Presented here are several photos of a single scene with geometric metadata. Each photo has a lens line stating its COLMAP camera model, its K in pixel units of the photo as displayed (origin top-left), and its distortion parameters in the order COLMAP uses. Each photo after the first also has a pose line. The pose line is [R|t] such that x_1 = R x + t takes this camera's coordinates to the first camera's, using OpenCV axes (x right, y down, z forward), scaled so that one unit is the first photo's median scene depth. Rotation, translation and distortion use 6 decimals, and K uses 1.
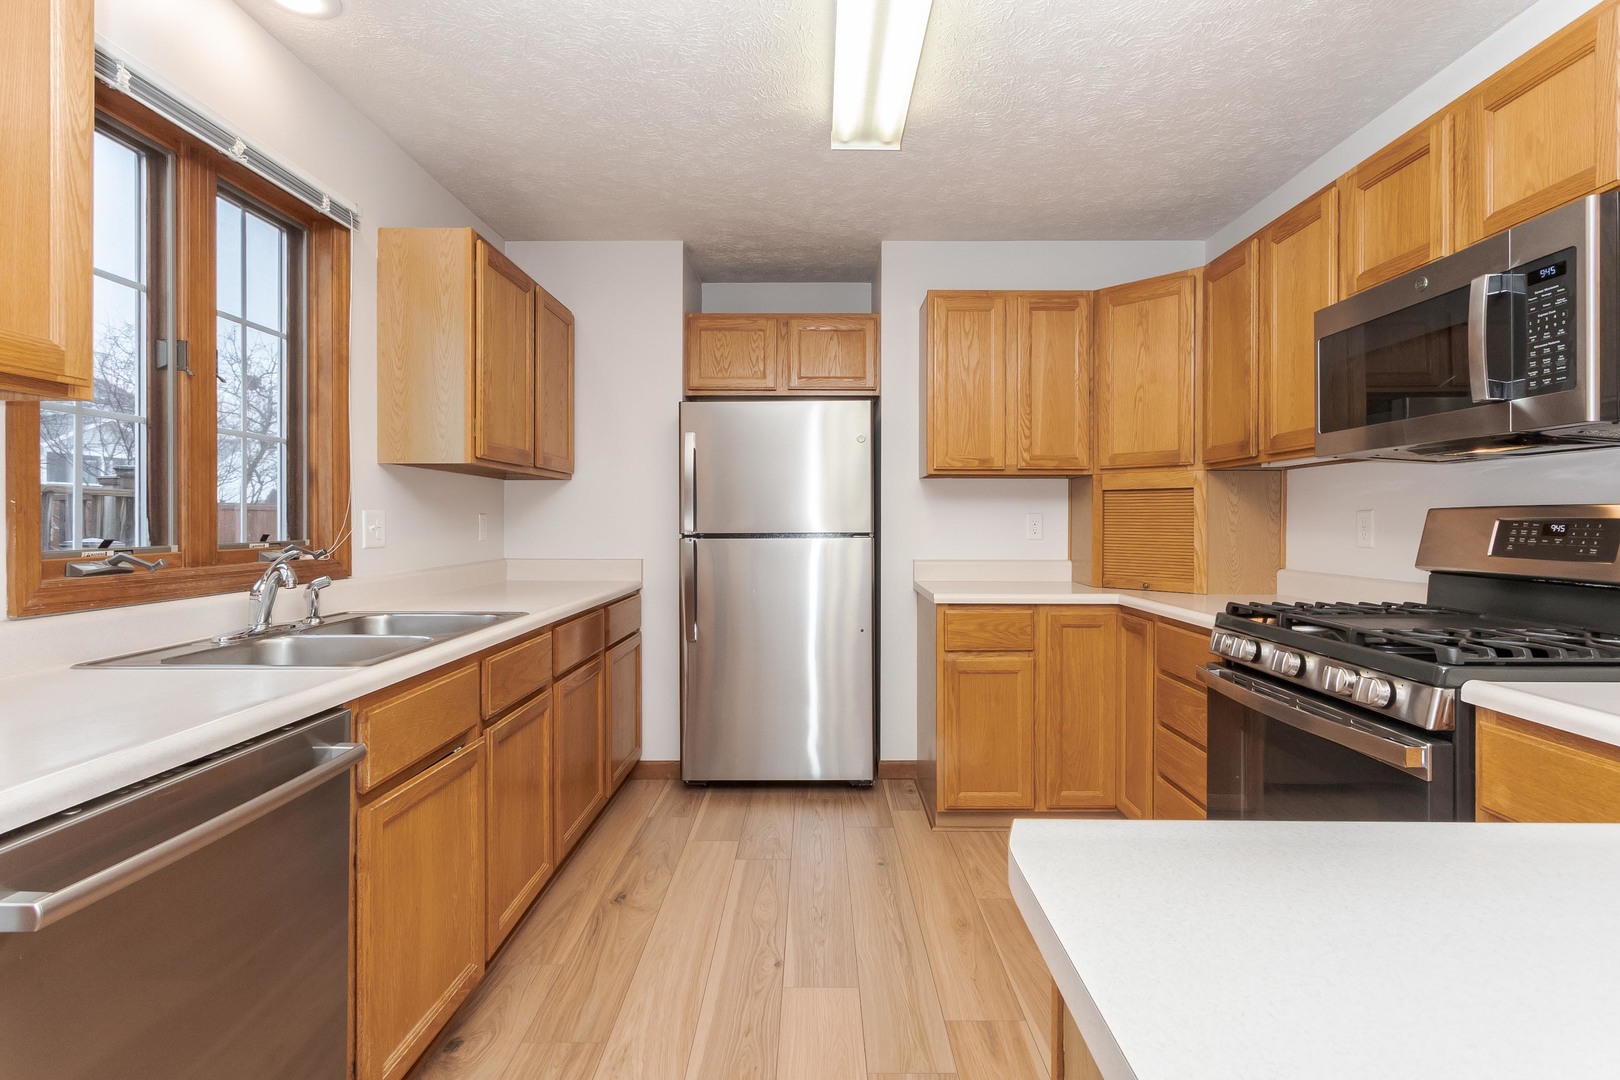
lens RADIAL K [[782.5, 0, 829.0], [0, 782.5, 523.5], [0, 0, 1]] dist [-0.000007, 0.000091]
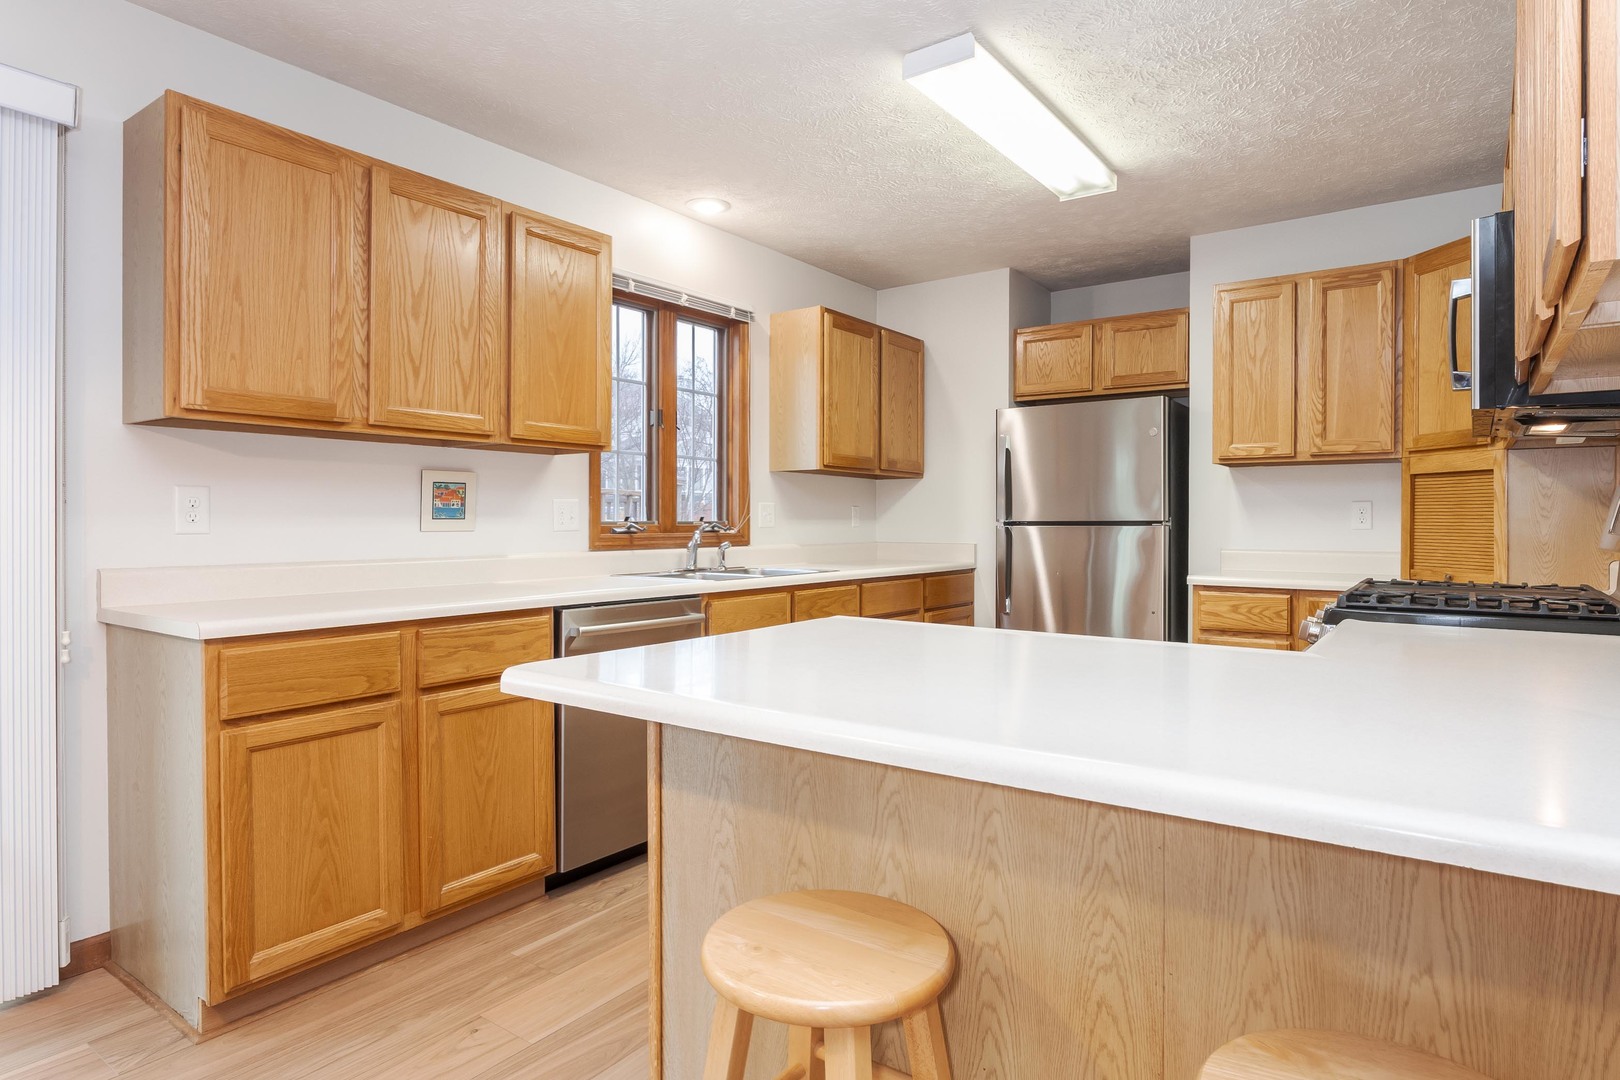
lens RADIAL K [[948.3, 0, 766.3], [0, 948.3, 527.3], [0, 0, 1]] dist [0.000696, 0.000433]
pose [[0.787623, 0.005602, -0.616132, 0.530180], [-0.005595, 0.999982, 0.001939, 0.026405], [0.616132, 0.001920, 0.787640, -0.425845]]
